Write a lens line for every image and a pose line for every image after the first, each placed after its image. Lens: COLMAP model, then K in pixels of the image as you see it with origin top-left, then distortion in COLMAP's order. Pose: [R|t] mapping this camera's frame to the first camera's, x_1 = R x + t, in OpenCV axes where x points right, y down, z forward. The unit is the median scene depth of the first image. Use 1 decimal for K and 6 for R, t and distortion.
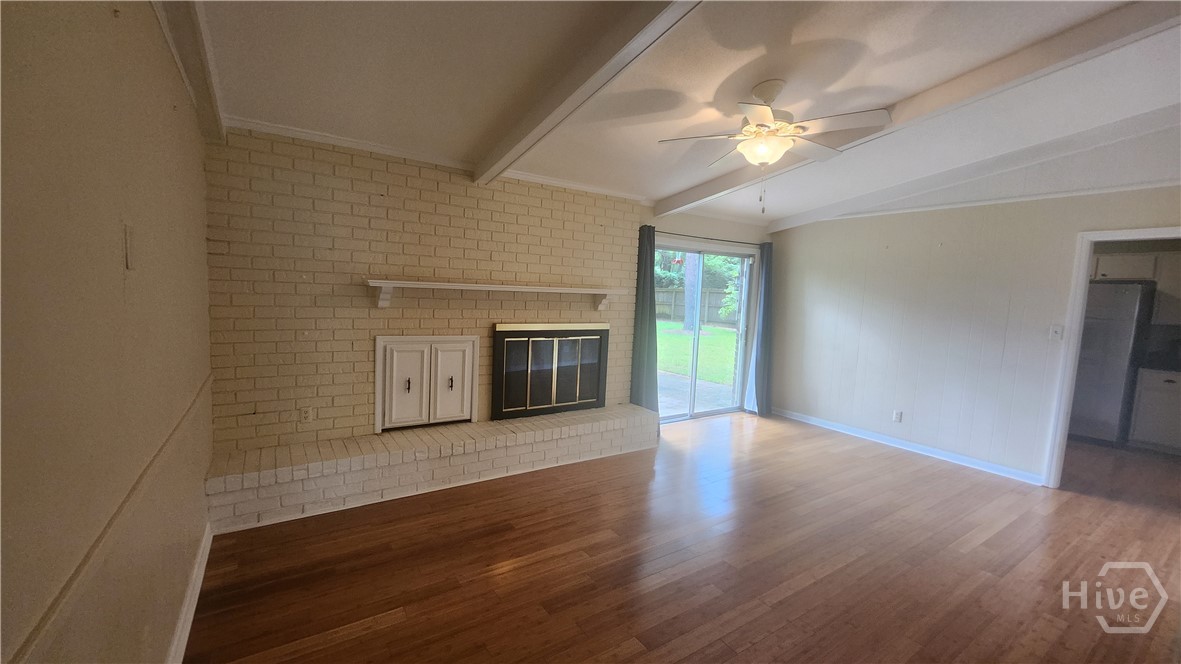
lens RADIAL K [[462.2, 0, 580.4], [0, 462.2, 332.6], [0, 0, 1]] dist [-0.000440, -0.000116]
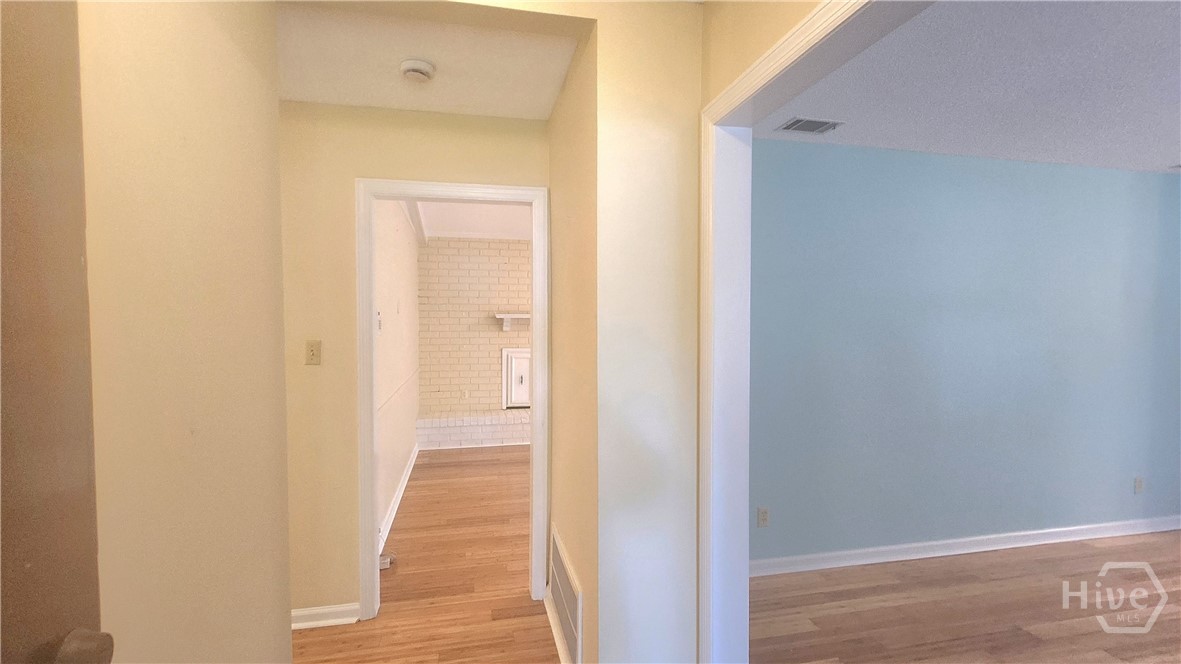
lens RADIAL K [[504.2, 0, 590.5], [0, 504.2, 332.0], [0, 0, 1]] dist [-0.000280, -0.000033]
pose [[0.940577, -0.038089, -0.337437, 0.465151], [0.010898, 0.996563, -0.082113, 0.101589], [0.339405, 0.073556, 0.937760, -0.585126]]
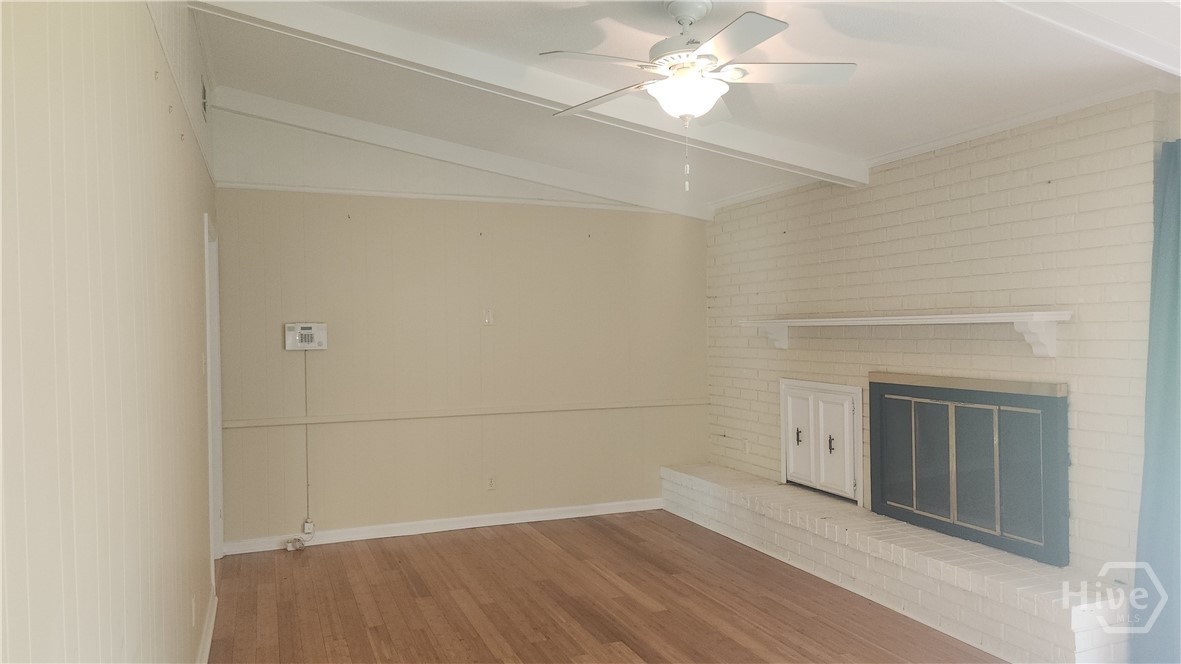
lens RADIAL K [[785.0, 0, 590.5], [0, 785.0, 332.0], [0, 0, 1]] dist [0.066351, -0.054590]
pose [[-0.174003, -0.037980, -0.984013, 1.263055], [-0.091095, 0.995592, -0.022318, -0.015612], [0.980523, 0.085755, -0.176695, 0.913745]]
